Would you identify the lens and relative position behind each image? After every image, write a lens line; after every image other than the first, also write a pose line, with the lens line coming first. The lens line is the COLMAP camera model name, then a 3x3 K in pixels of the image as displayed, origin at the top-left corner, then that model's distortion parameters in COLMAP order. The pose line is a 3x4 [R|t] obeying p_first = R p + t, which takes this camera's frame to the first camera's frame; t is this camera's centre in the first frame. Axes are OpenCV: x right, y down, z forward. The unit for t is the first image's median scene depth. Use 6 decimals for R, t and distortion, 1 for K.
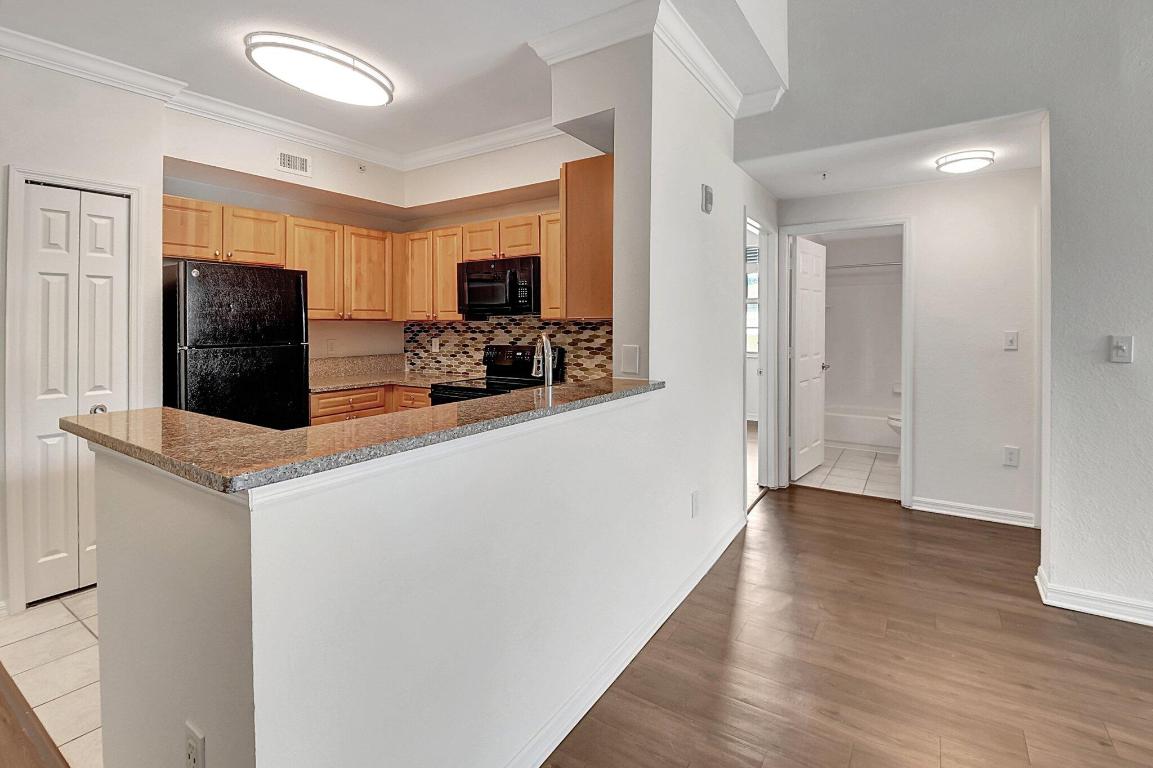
lens RADIAL K [[534.6, 0, 578.4], [0, 534.6, 318.4], [0, 0, 1]] dist [-0.002891, -0.012506]
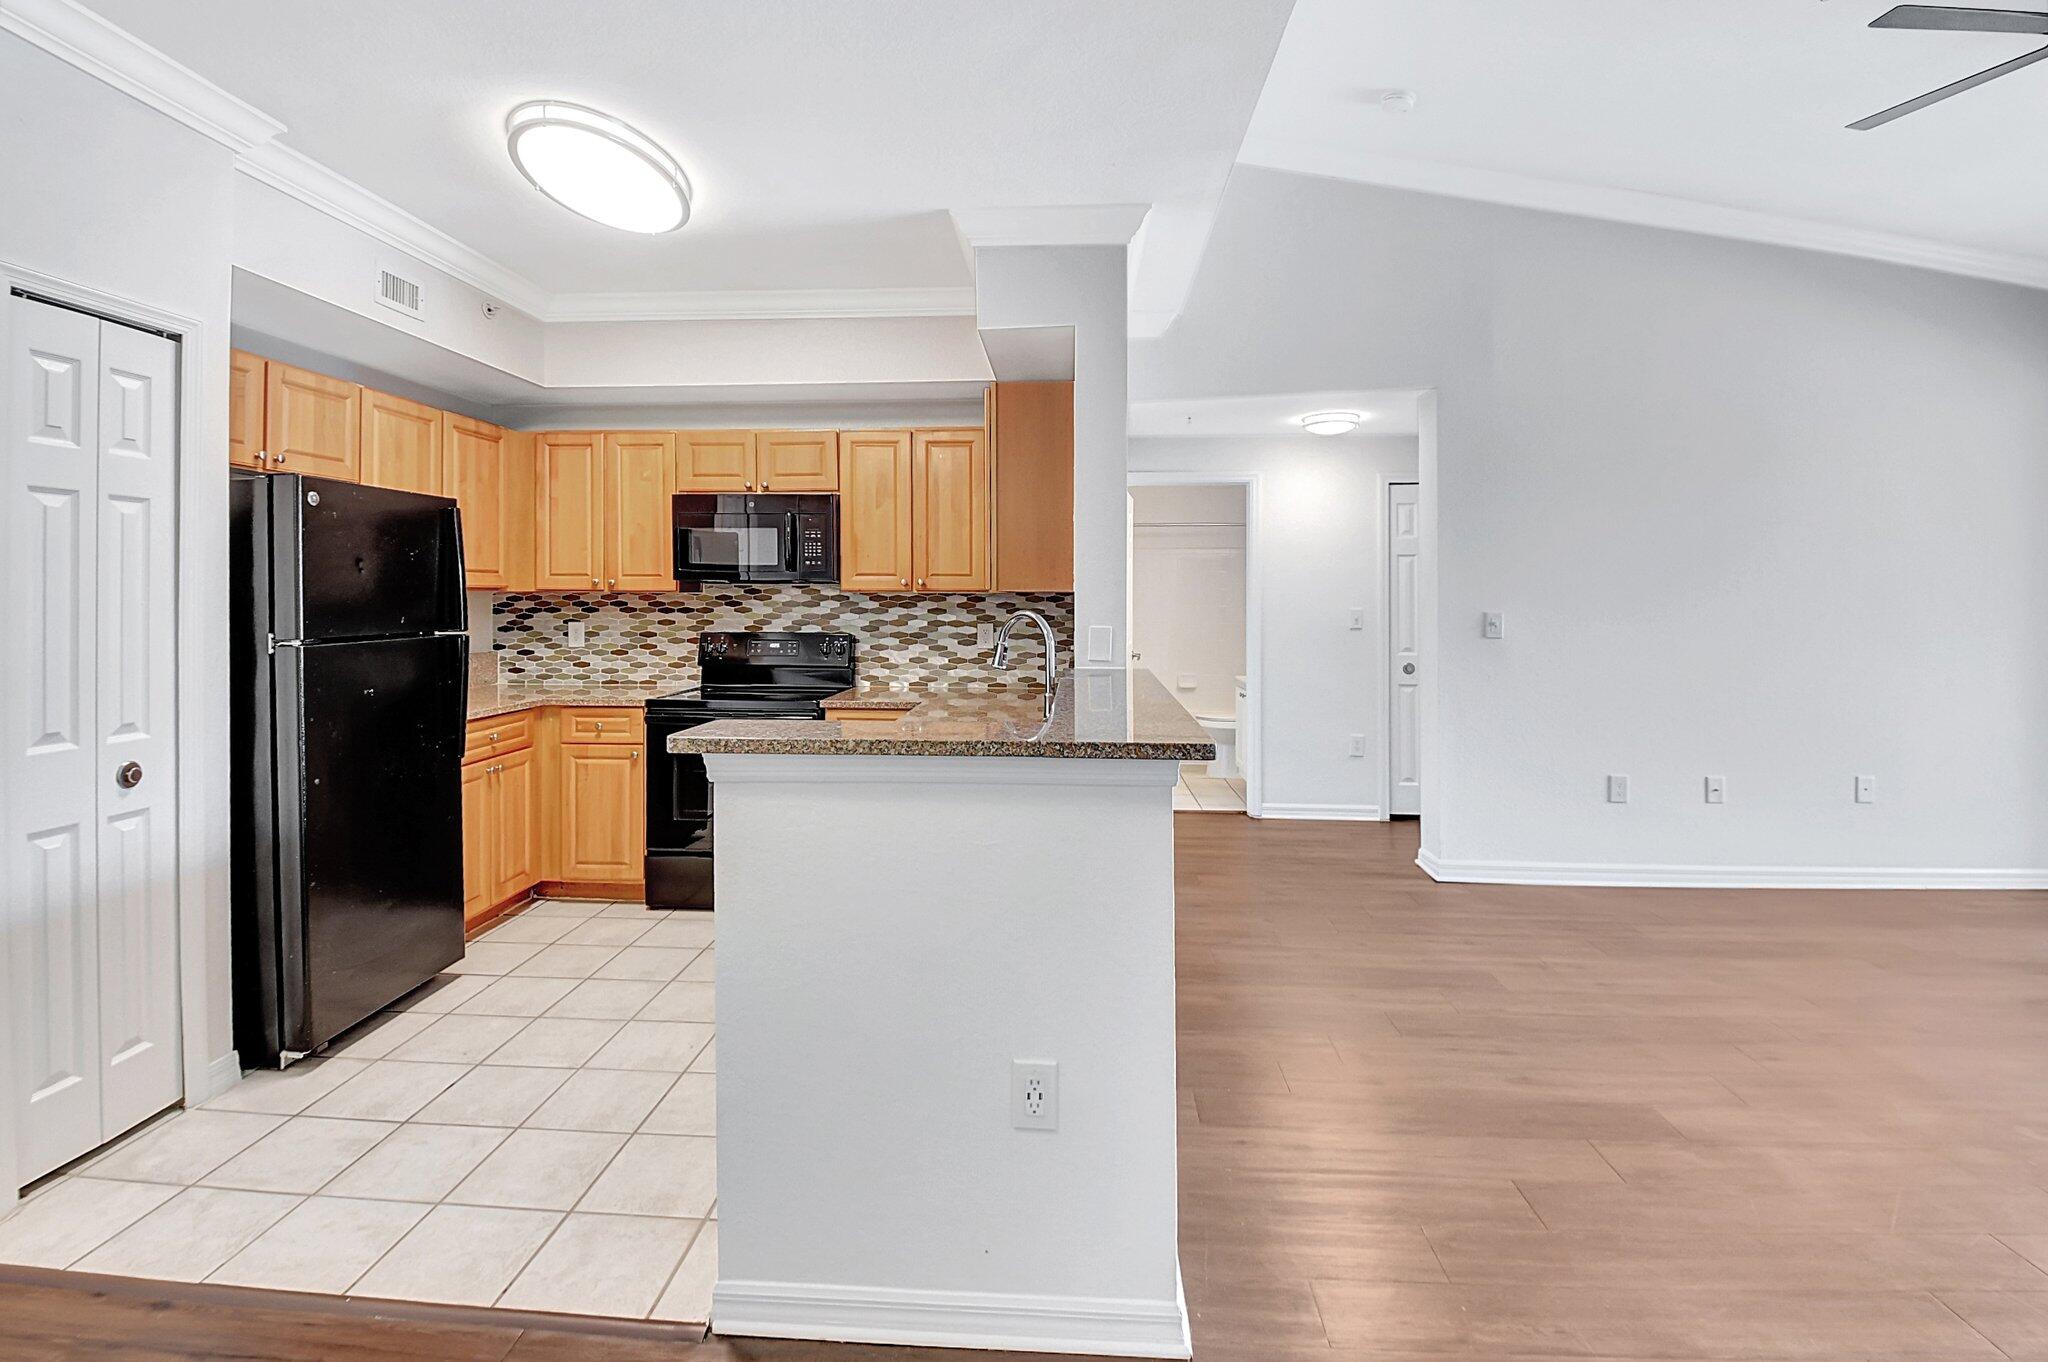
lens RADIAL K [[949.6, 0, 1024.5], [0, 949.6, 585.3], [0, 0, 1]] dist [-0.002891, -0.012506]
pose [[0.862470, 0.010573, 0.505998, -0.453176], [-0.009815, 0.999943, -0.004163, -0.002659], [-0.506013, -0.001376, 0.862525, -0.111345]]
